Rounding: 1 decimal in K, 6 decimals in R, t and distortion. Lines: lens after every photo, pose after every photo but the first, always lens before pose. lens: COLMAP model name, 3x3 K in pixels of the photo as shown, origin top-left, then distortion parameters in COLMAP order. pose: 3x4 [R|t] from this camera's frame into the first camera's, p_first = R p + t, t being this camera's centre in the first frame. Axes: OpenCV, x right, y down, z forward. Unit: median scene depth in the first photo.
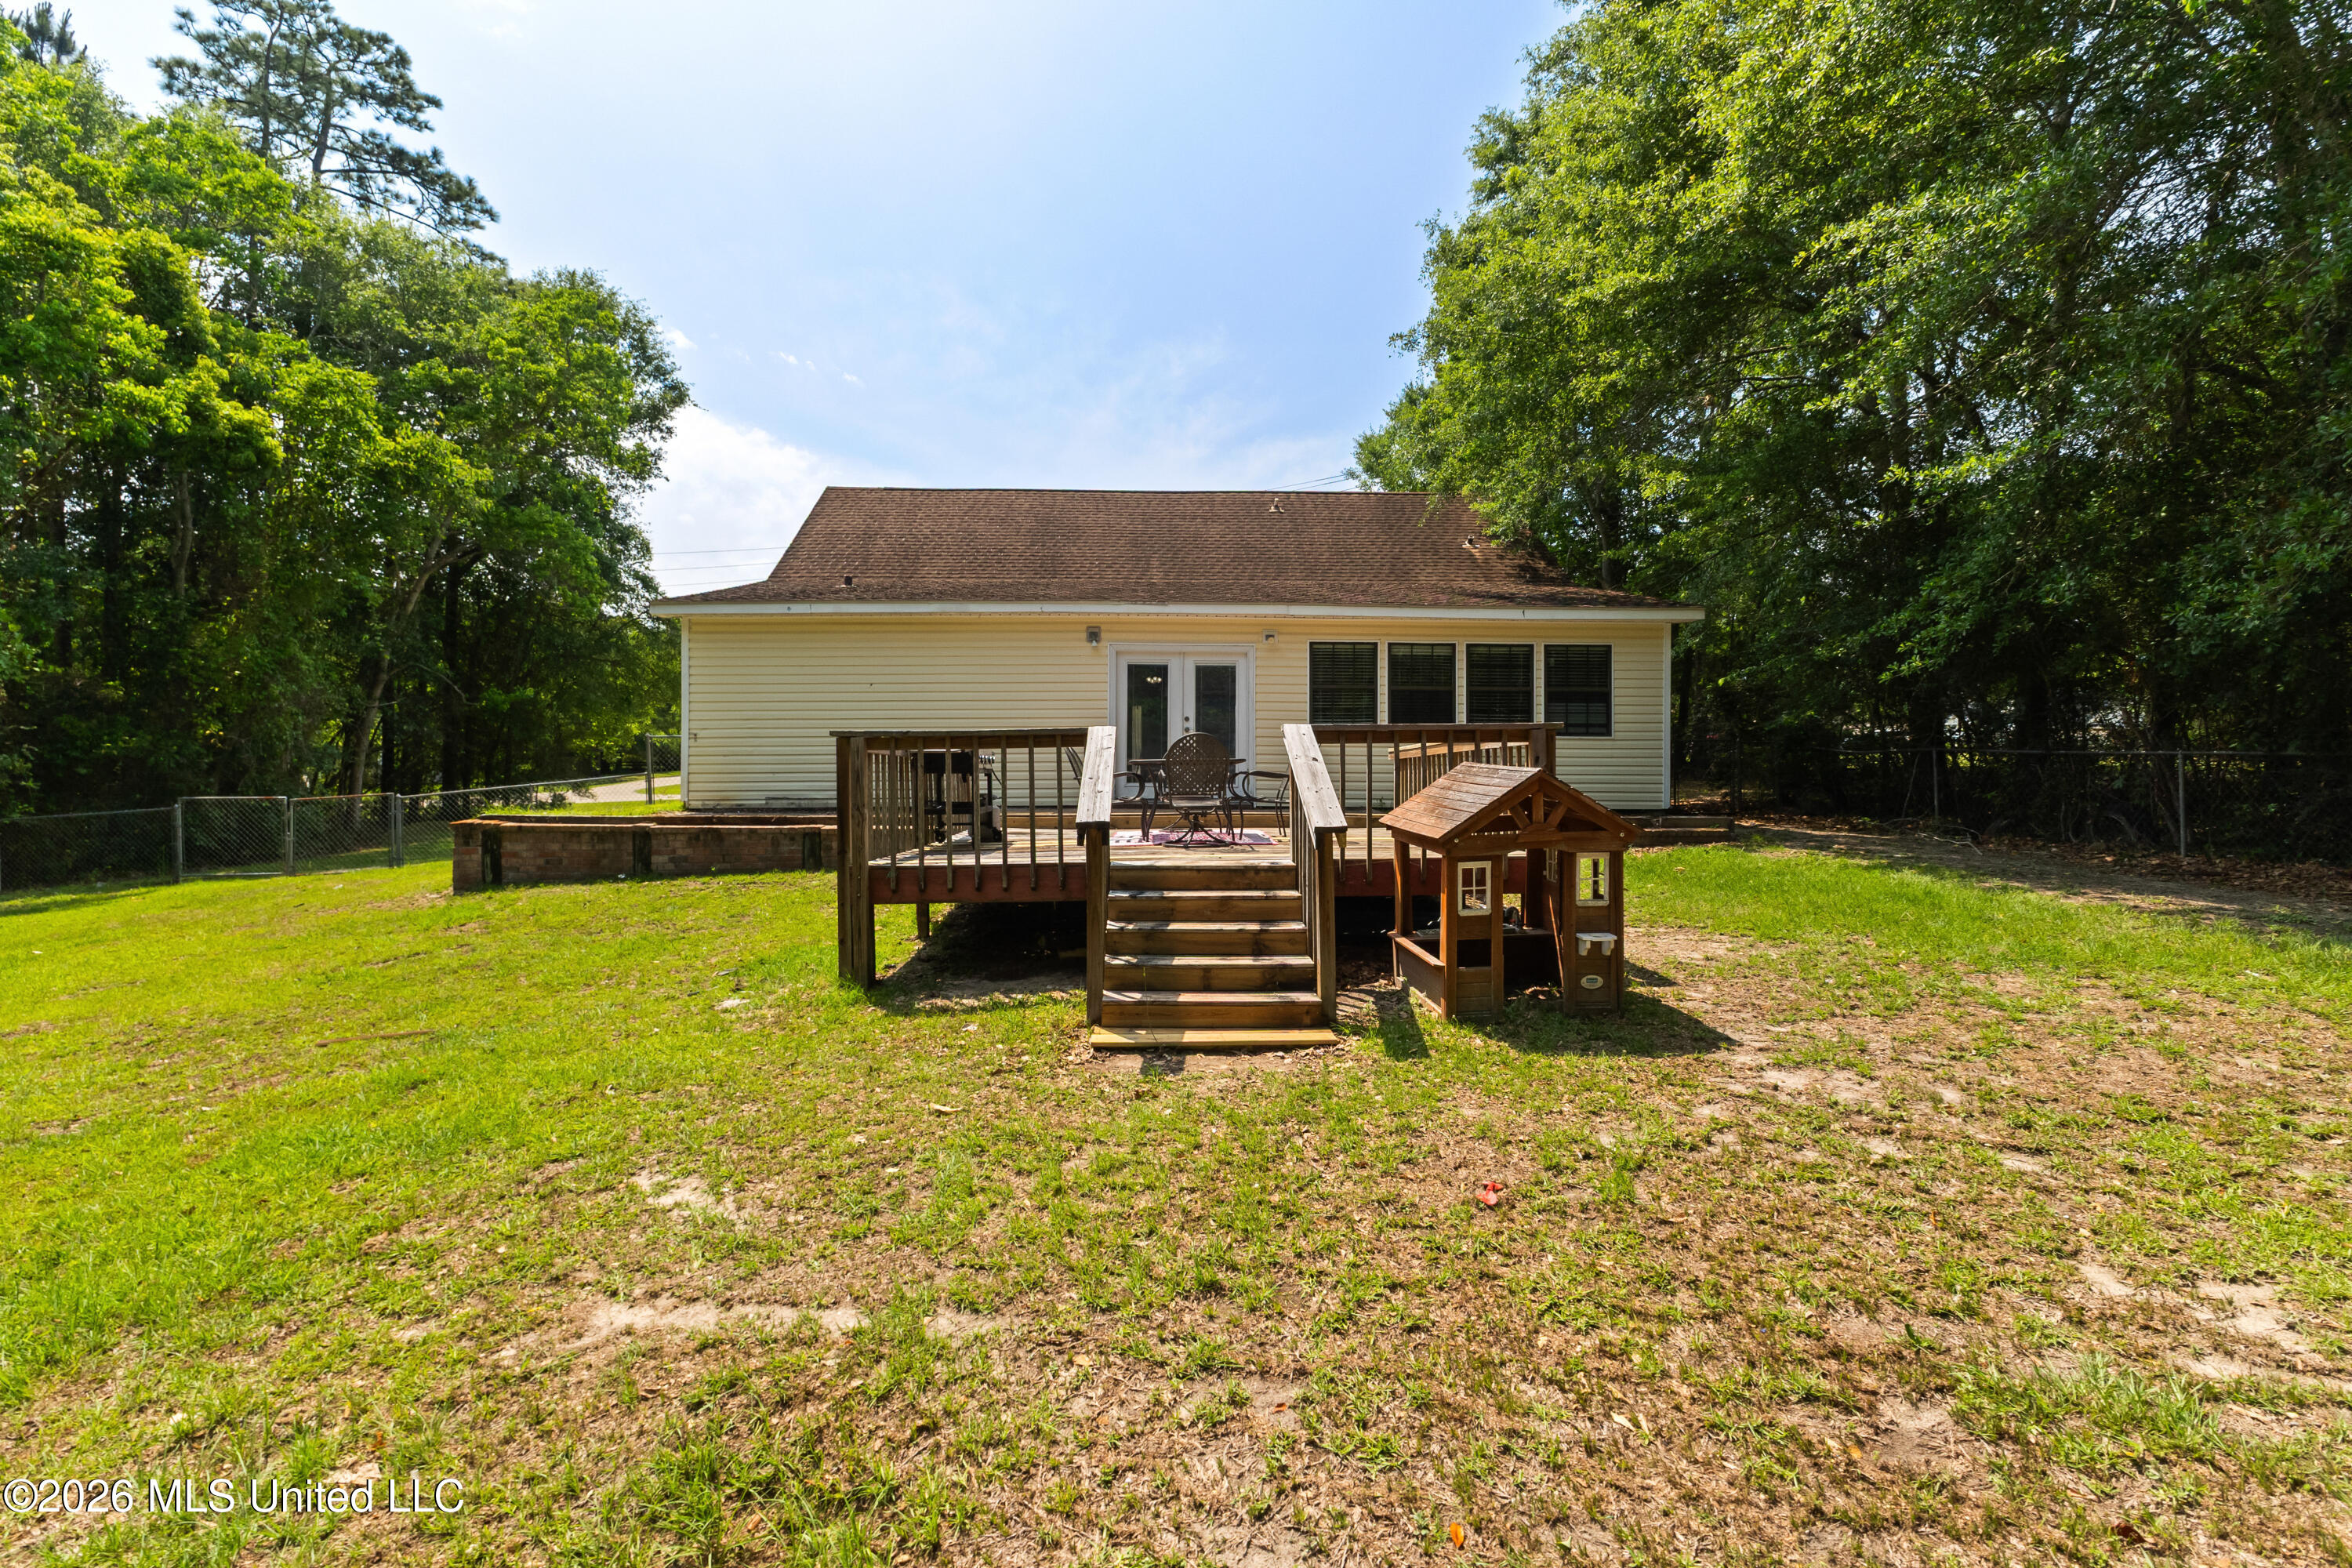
lens RADIAL K [[1031.8, 0, 1182.6], [0, 1031.8, 796.9], [0, 0, 1]] dist [0.013600, -0.002789]
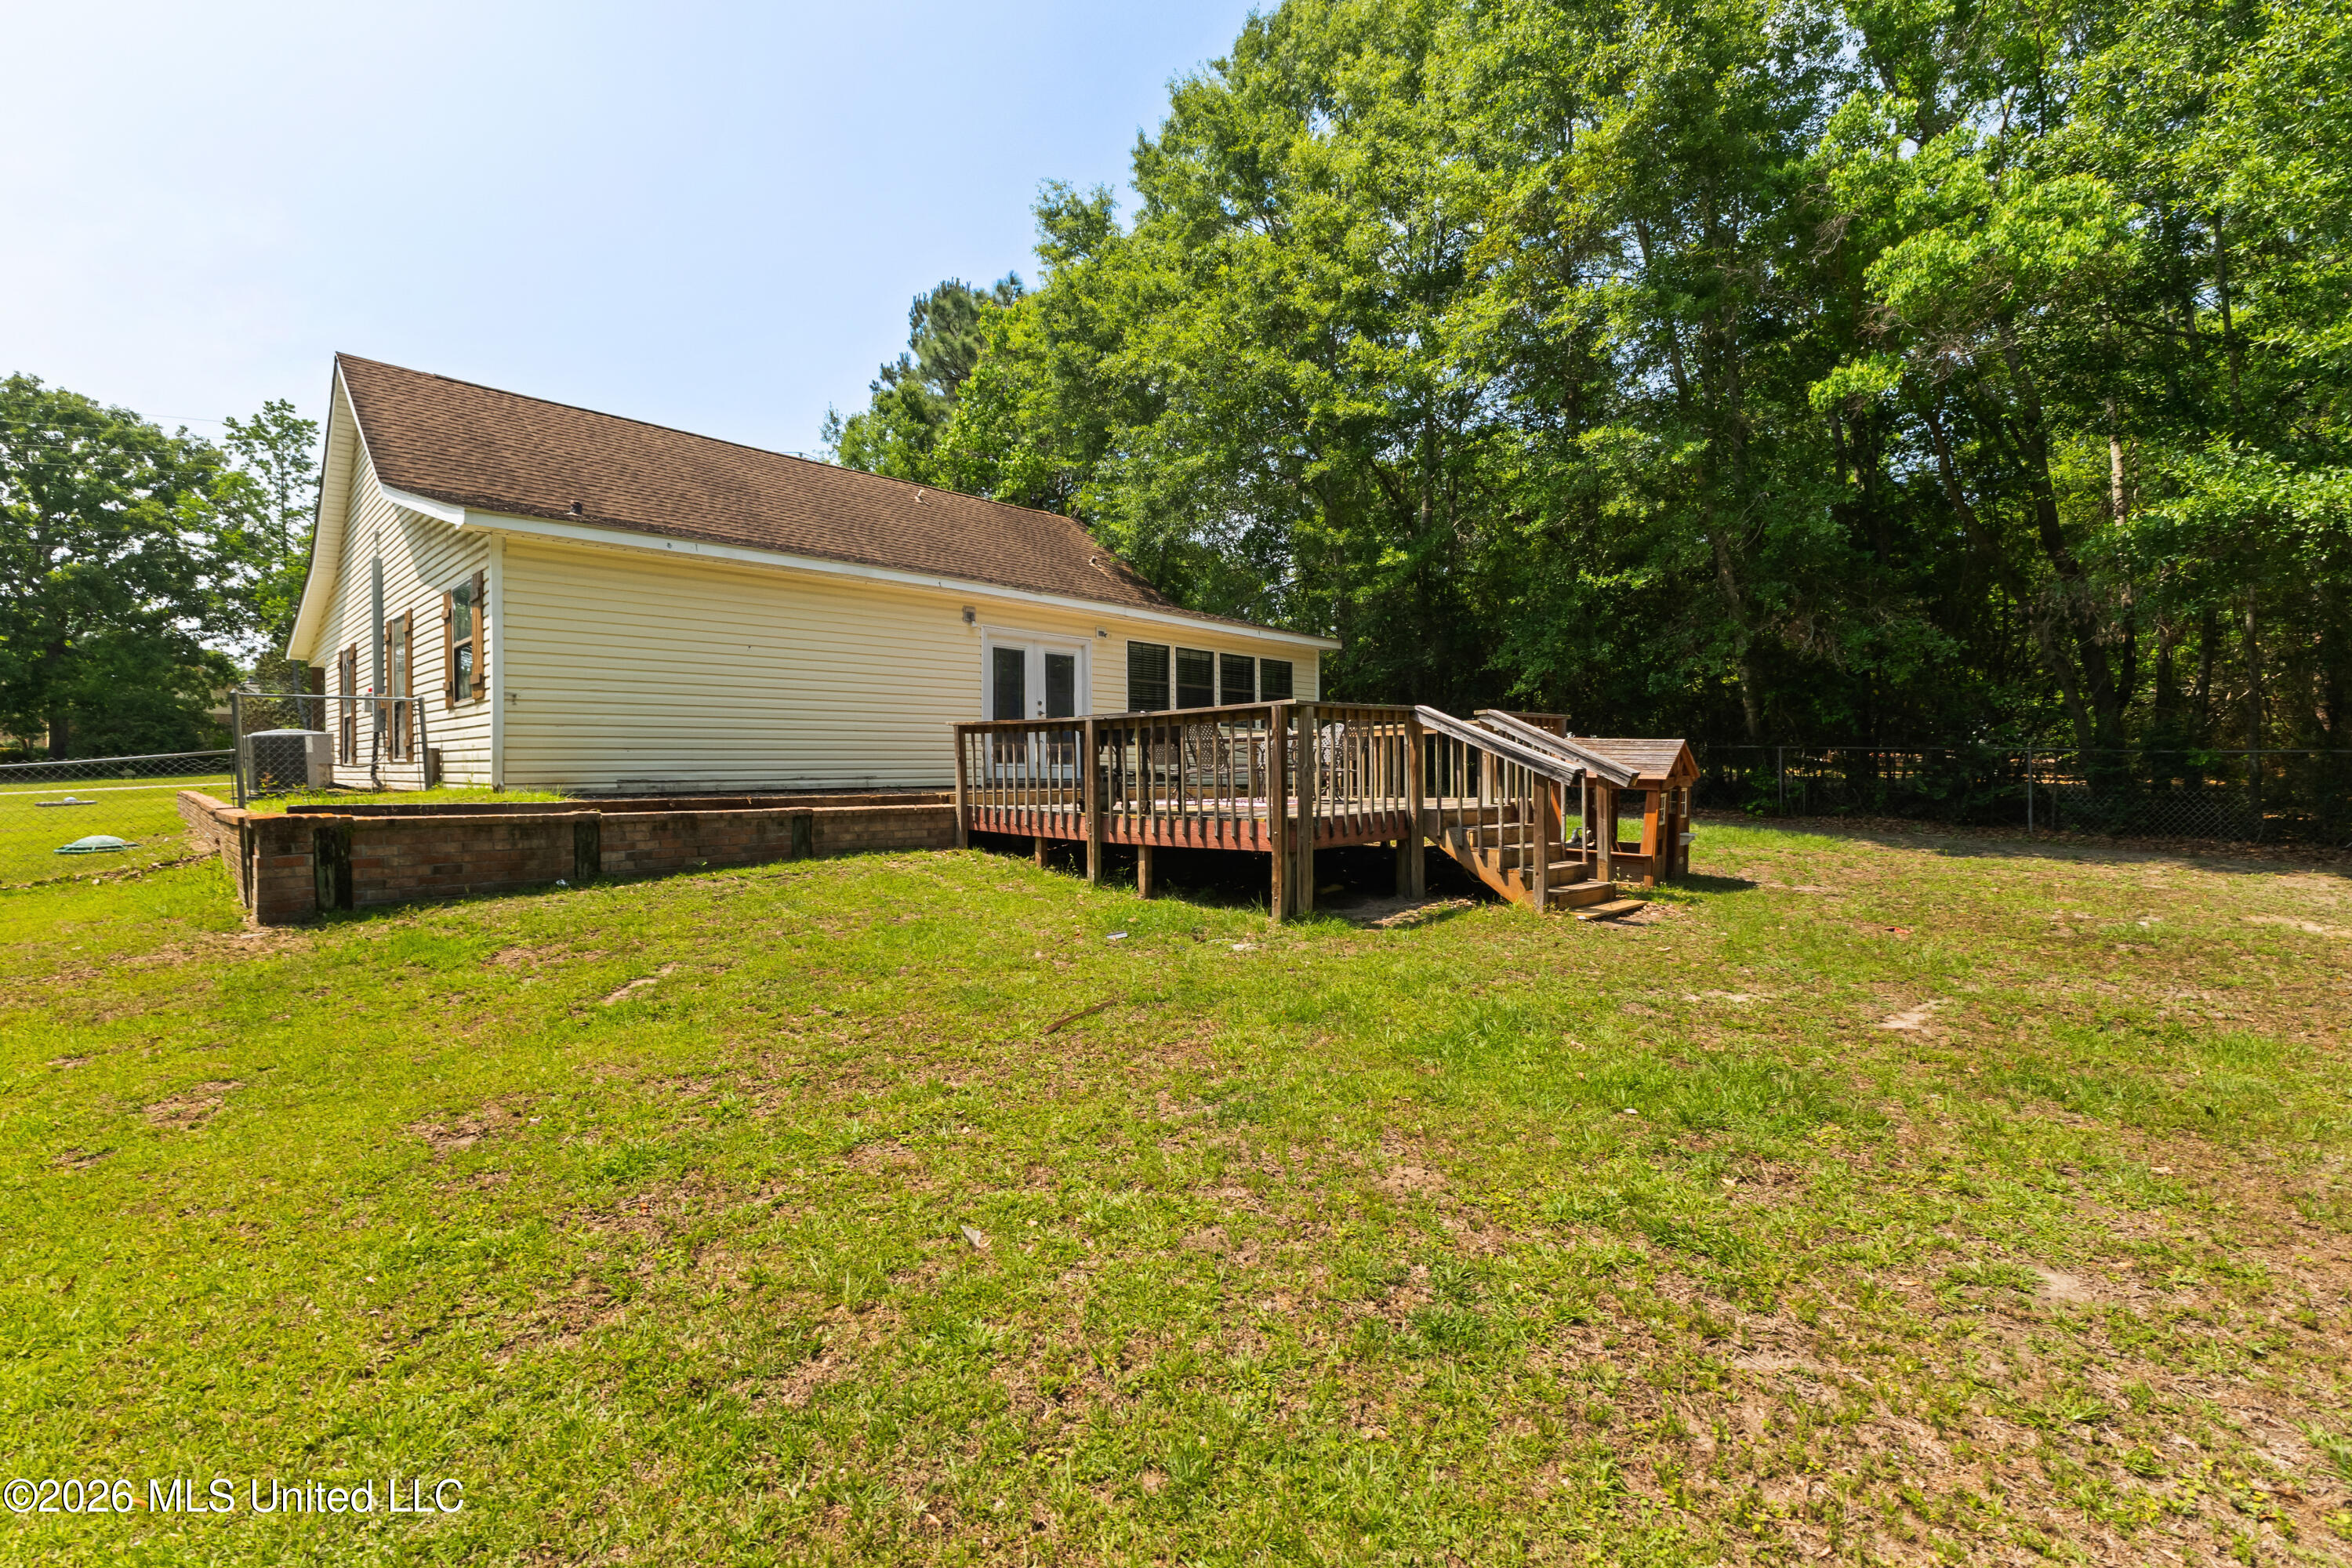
lens RADIAL K [[1031.8, 0, 1184.5], [0, 1031.8, 785.3], [0, 0, 1]] dist [0.013600, -0.002789]
pose [[0.720102, -0.014975, 0.693707, -0.294791], [0.020109, 0.999798, 0.000708, 0.005973], [-0.693577, 0.013439, 0.720257, 0.060583]]
